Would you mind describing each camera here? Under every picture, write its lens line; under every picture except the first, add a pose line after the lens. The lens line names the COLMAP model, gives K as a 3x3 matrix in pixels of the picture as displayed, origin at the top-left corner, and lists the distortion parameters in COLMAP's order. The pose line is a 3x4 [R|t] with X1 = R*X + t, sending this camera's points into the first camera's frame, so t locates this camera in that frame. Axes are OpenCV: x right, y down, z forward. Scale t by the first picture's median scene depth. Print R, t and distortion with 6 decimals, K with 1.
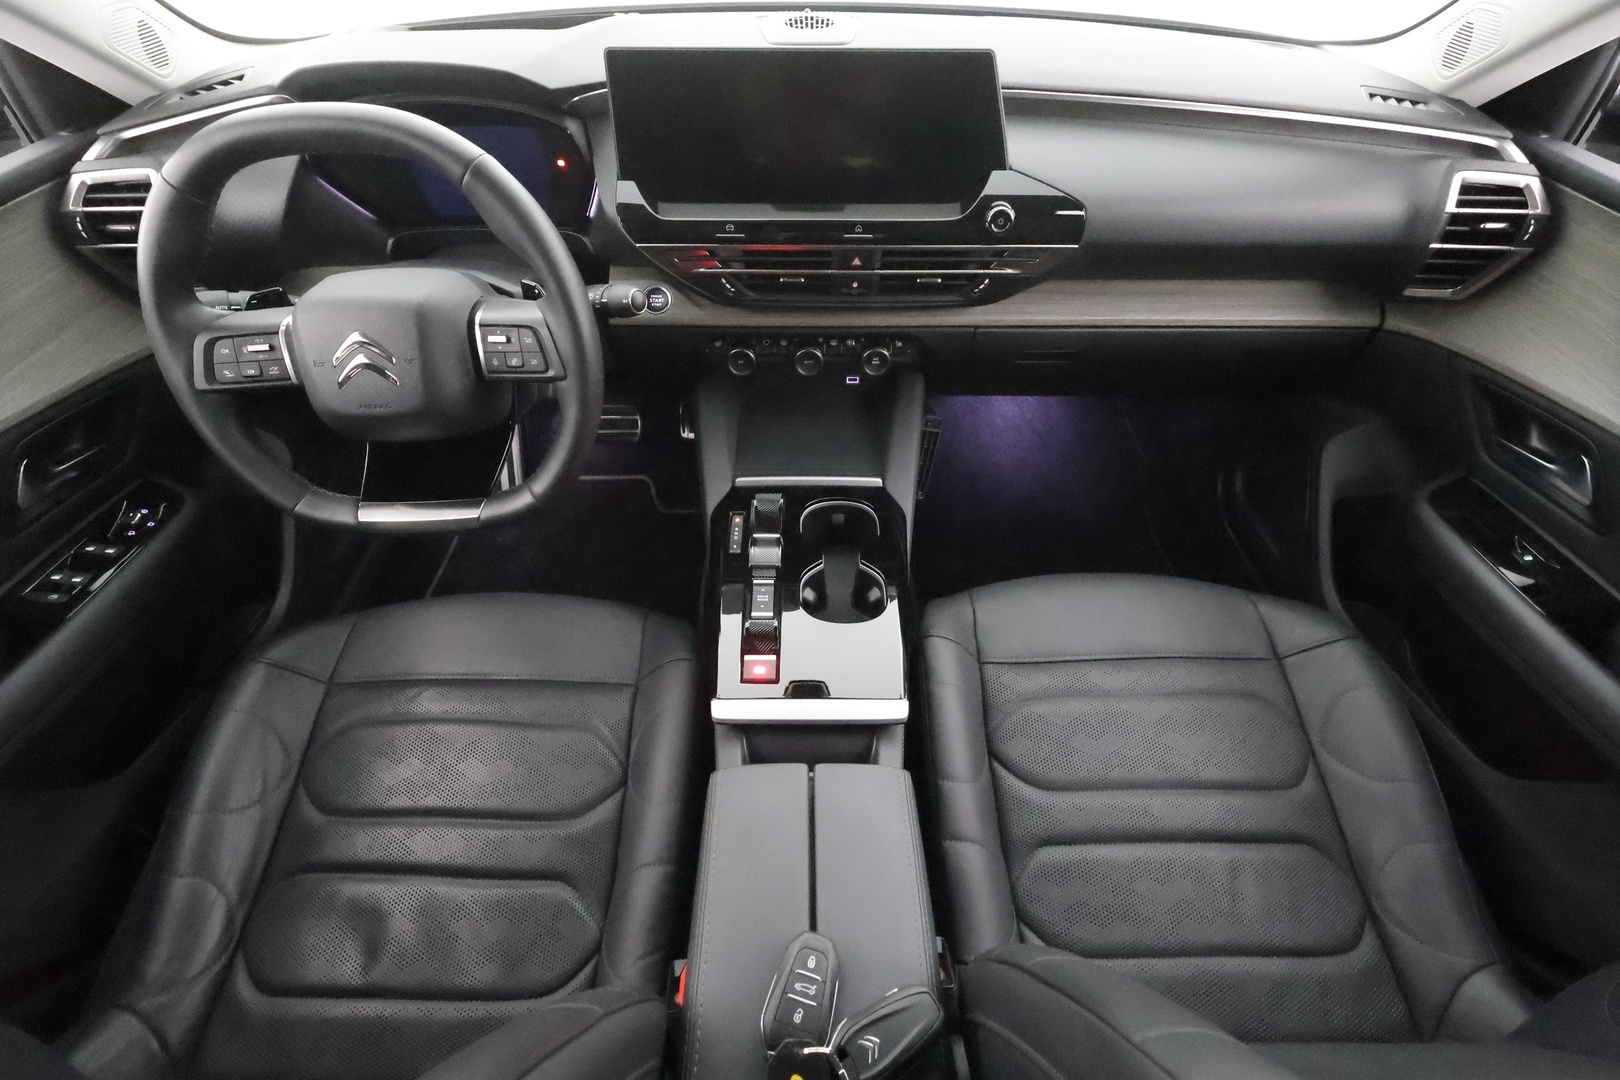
lens RADIAL K [[774.7, 0, 819.3], [0, 774.7, 546.9], [0, 0, 1]] dist [0.000970, 0.001548]
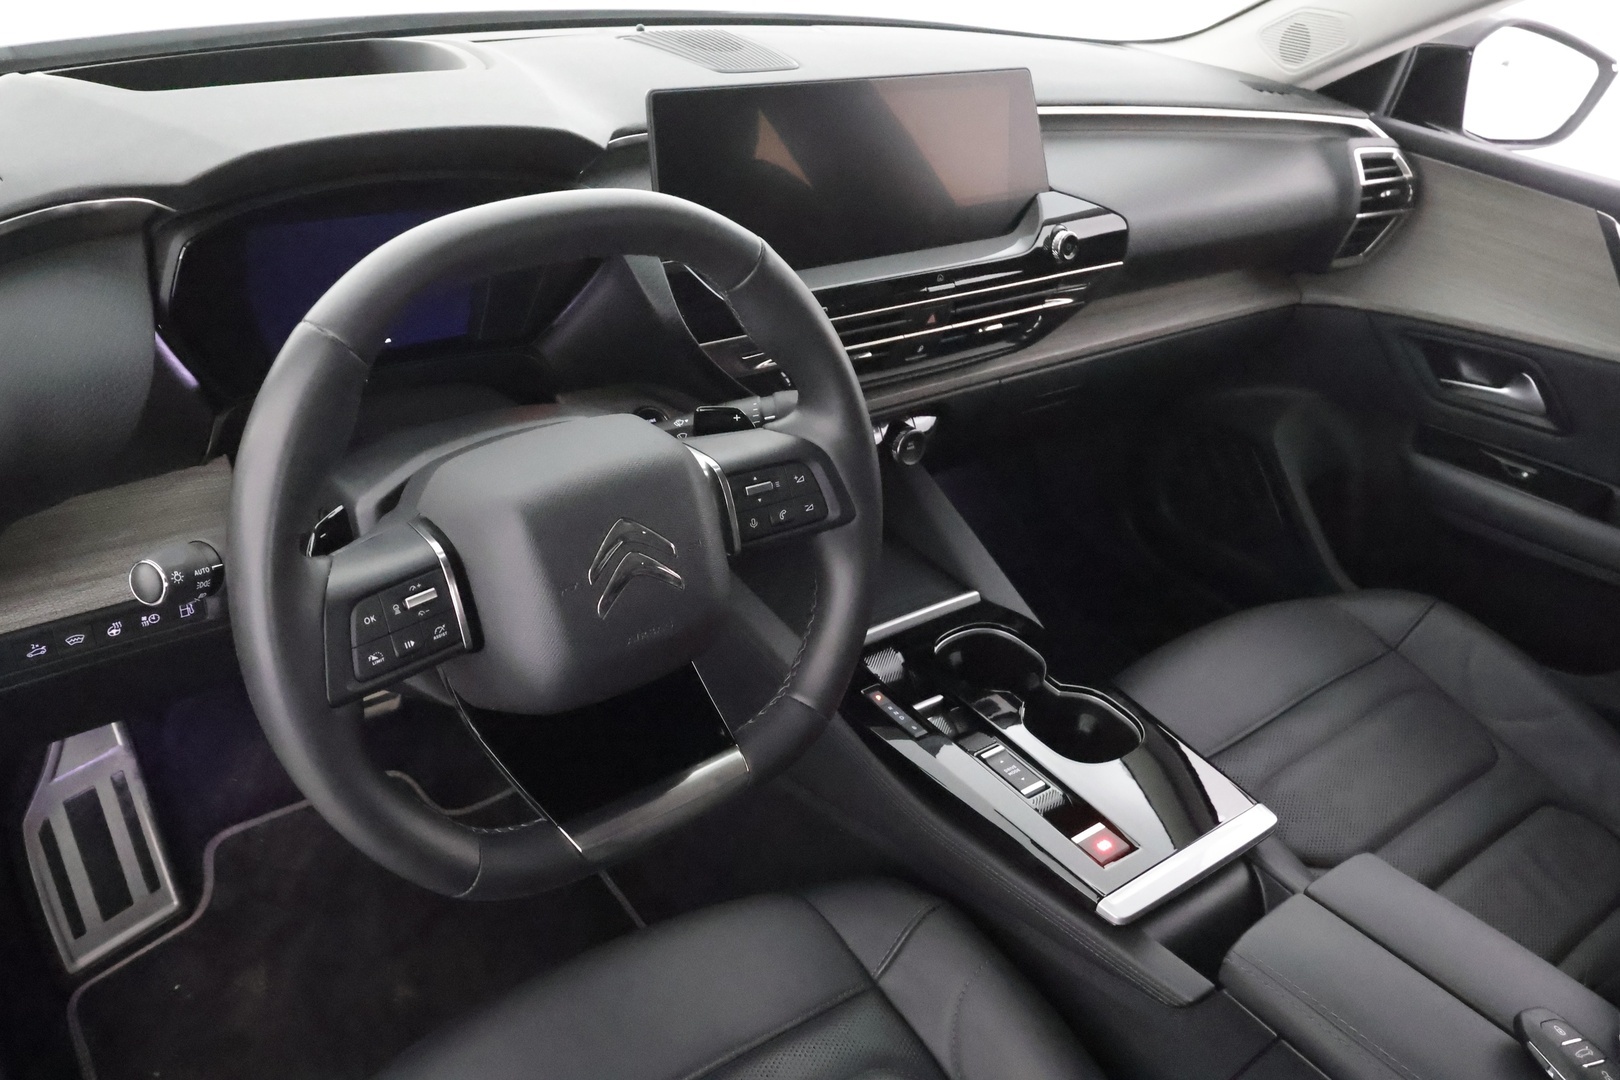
lens RADIAL K [[1320.4, 0, 806.7], [0, 1320.4, 545.6], [0, 0, 1]] dist [0.030859, 0.023438]
pose [[0.776262, -0.250106, 0.578675, -0.895532], [0.361971, 0.928368, -0.084320, -0.093985], [-0.516134, 0.274918, 0.811188, 0.055886]]
